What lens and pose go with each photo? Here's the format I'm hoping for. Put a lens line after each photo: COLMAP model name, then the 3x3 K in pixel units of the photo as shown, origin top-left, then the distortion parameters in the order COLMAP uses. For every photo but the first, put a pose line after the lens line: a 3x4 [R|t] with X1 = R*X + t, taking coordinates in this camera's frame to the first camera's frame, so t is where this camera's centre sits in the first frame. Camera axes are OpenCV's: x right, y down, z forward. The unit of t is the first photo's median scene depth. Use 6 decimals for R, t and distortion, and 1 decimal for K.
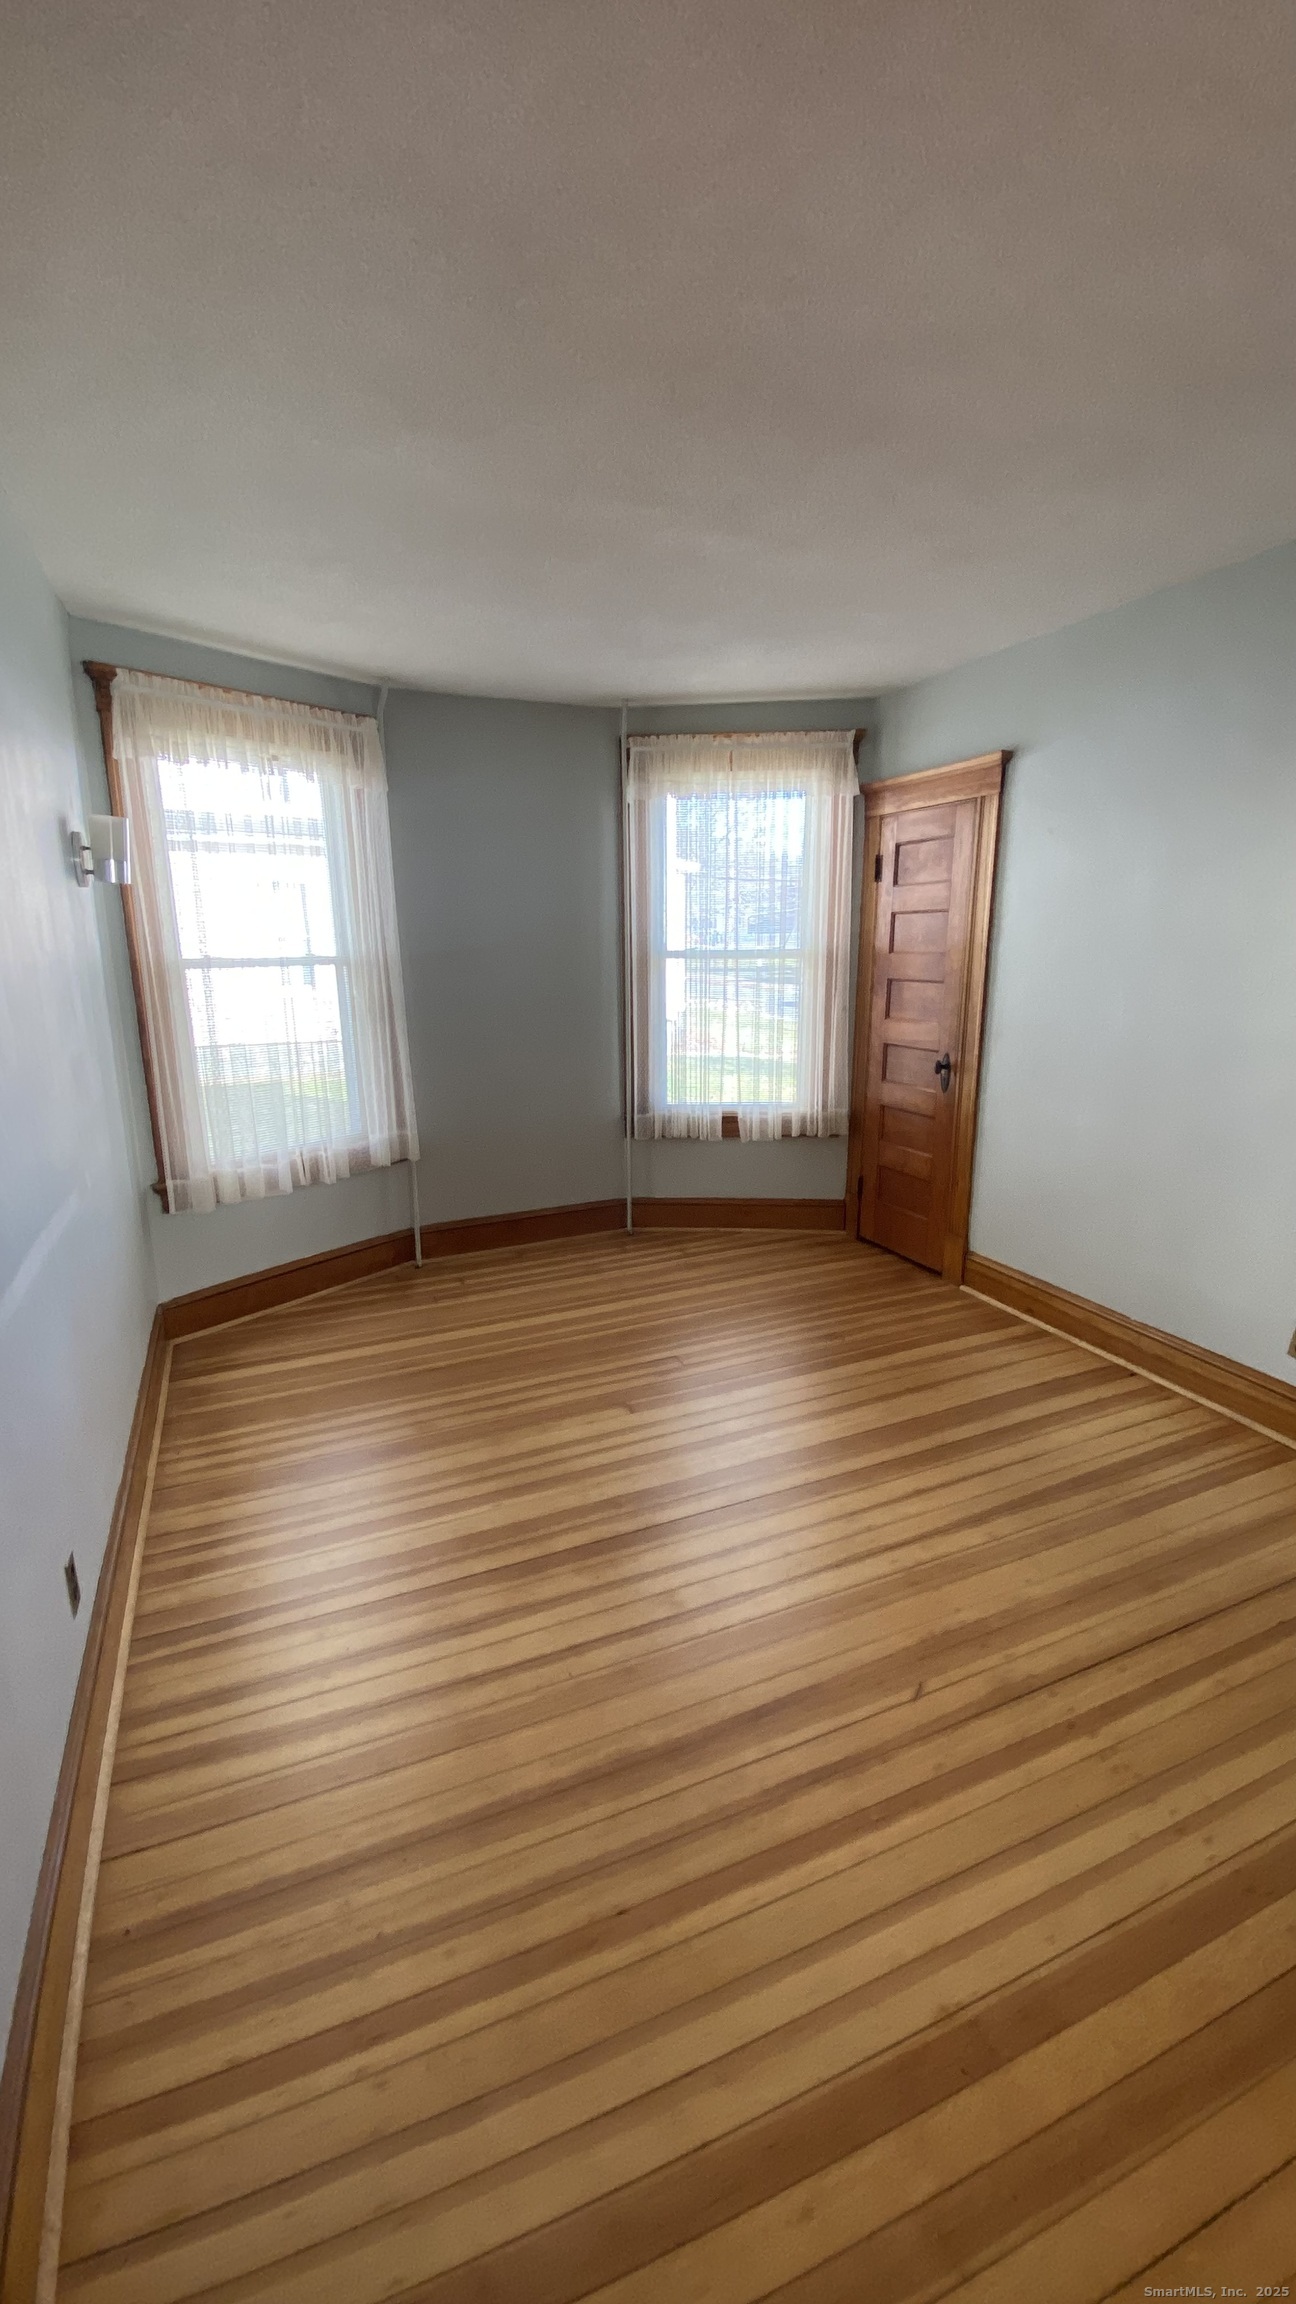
lens RADIAL K [[941.9, 0, 648.0], [0, 941.9, 1152.0], [0, 0, 1]] dist [0.075736, -0.066130]
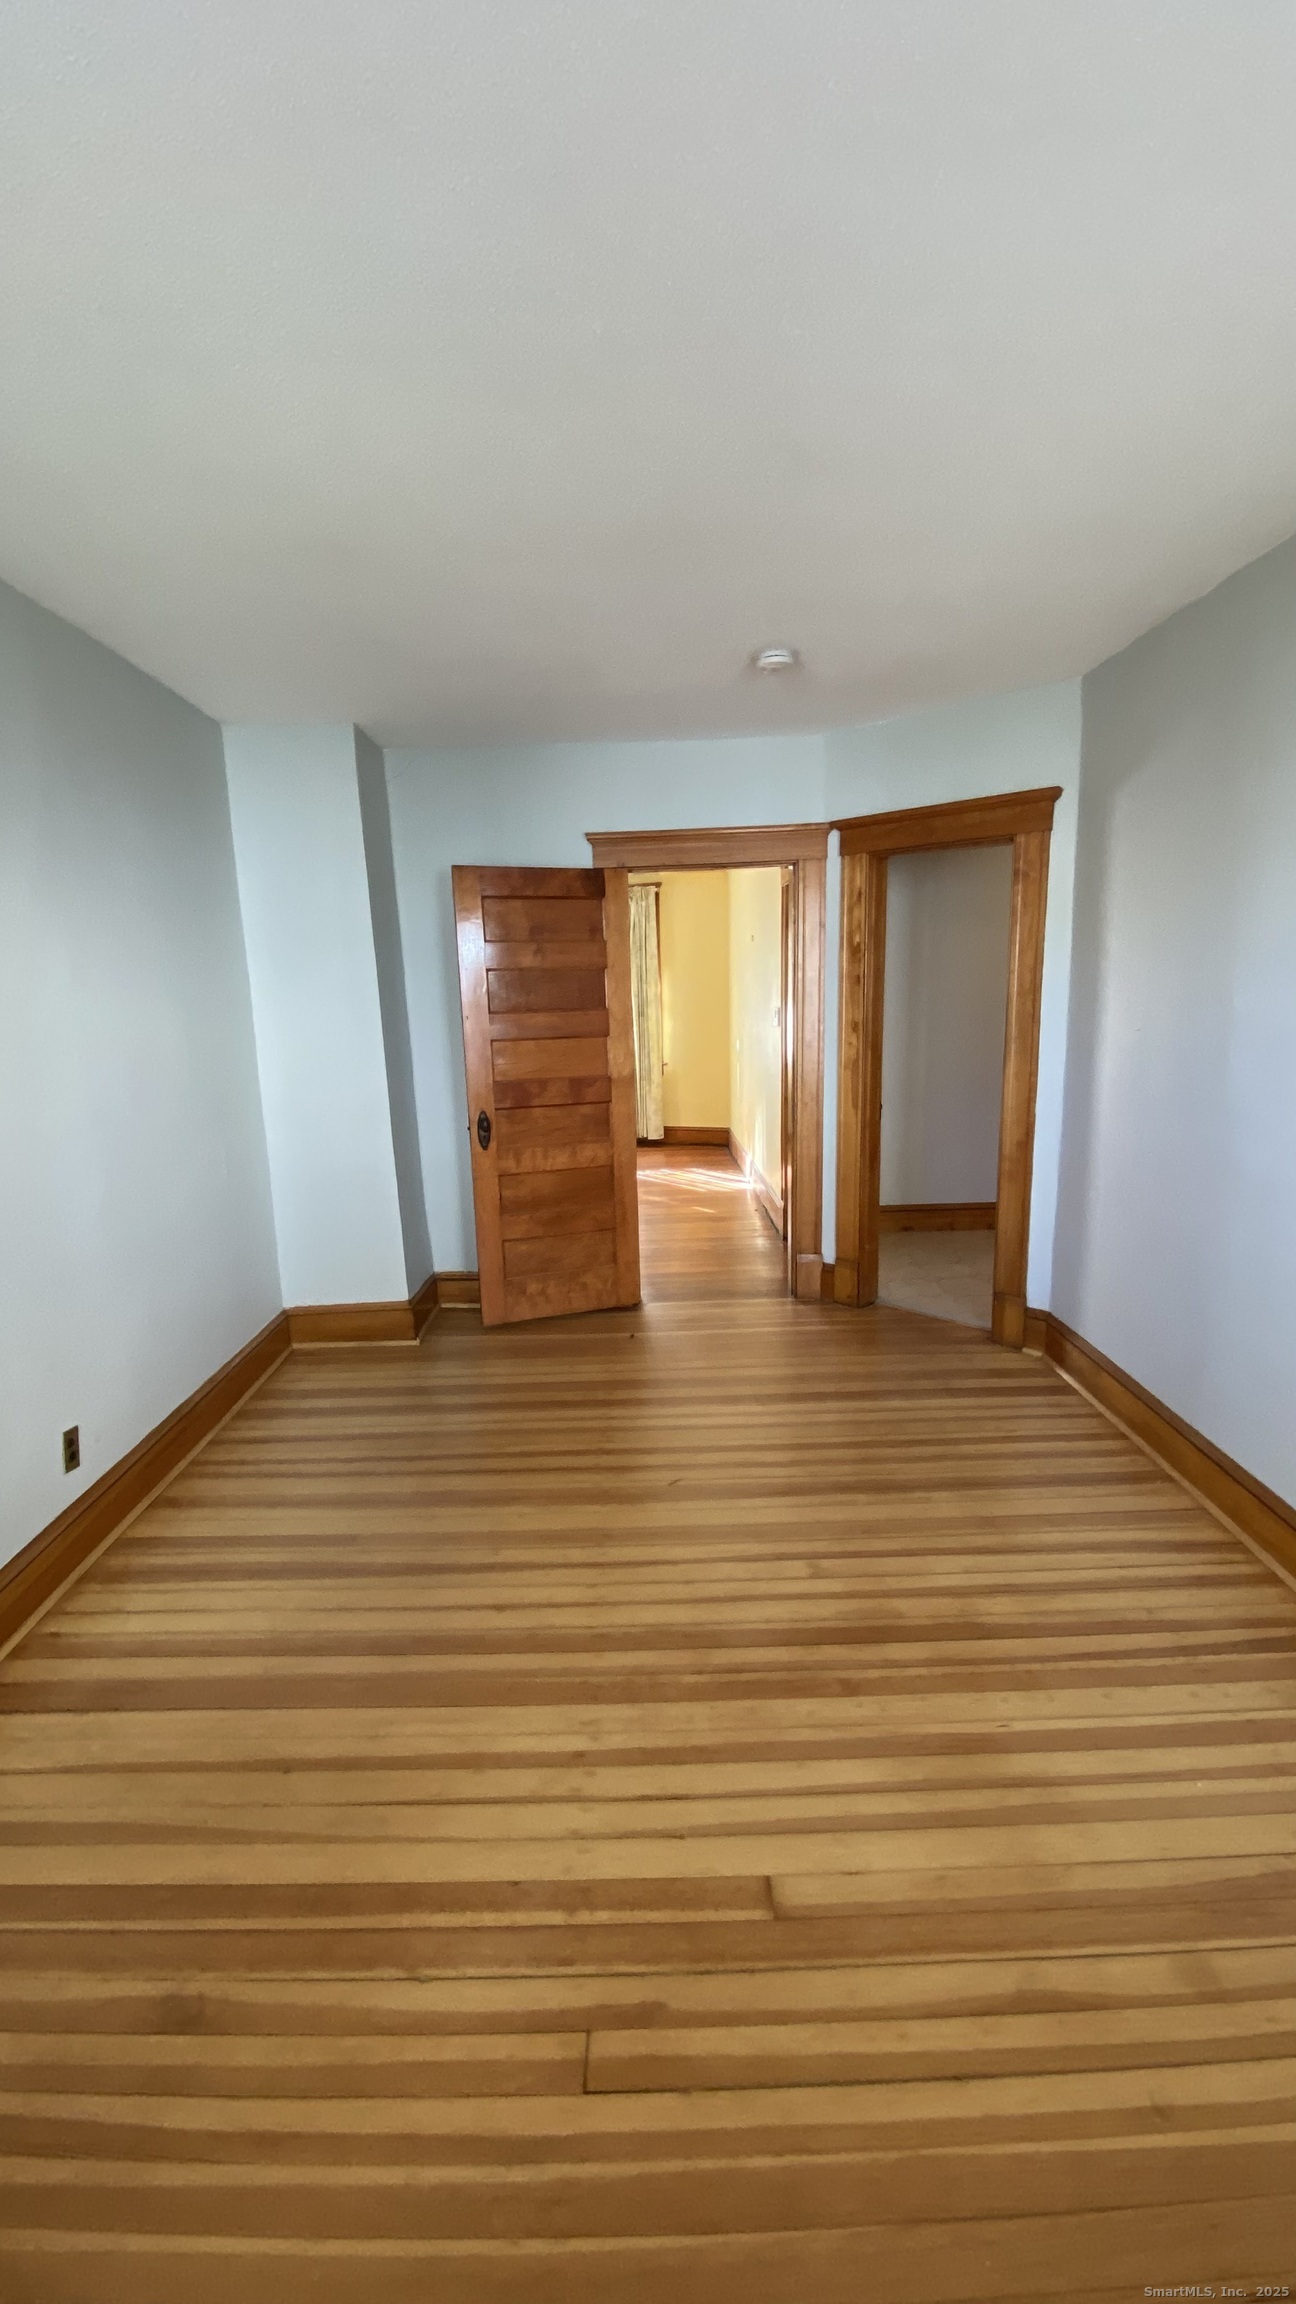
lens RADIAL K [[941.9, 0, 648.0], [0, 941.9, 1152.0], [0, 0, 1]] dist [0.075736, -0.066130]
pose [[-0.926263, -0.043254, 0.374387, -0.186784], [0.109377, 0.919785, 0.376873, -0.416526], [-0.360657, 0.390033, -0.847231, 1.791226]]
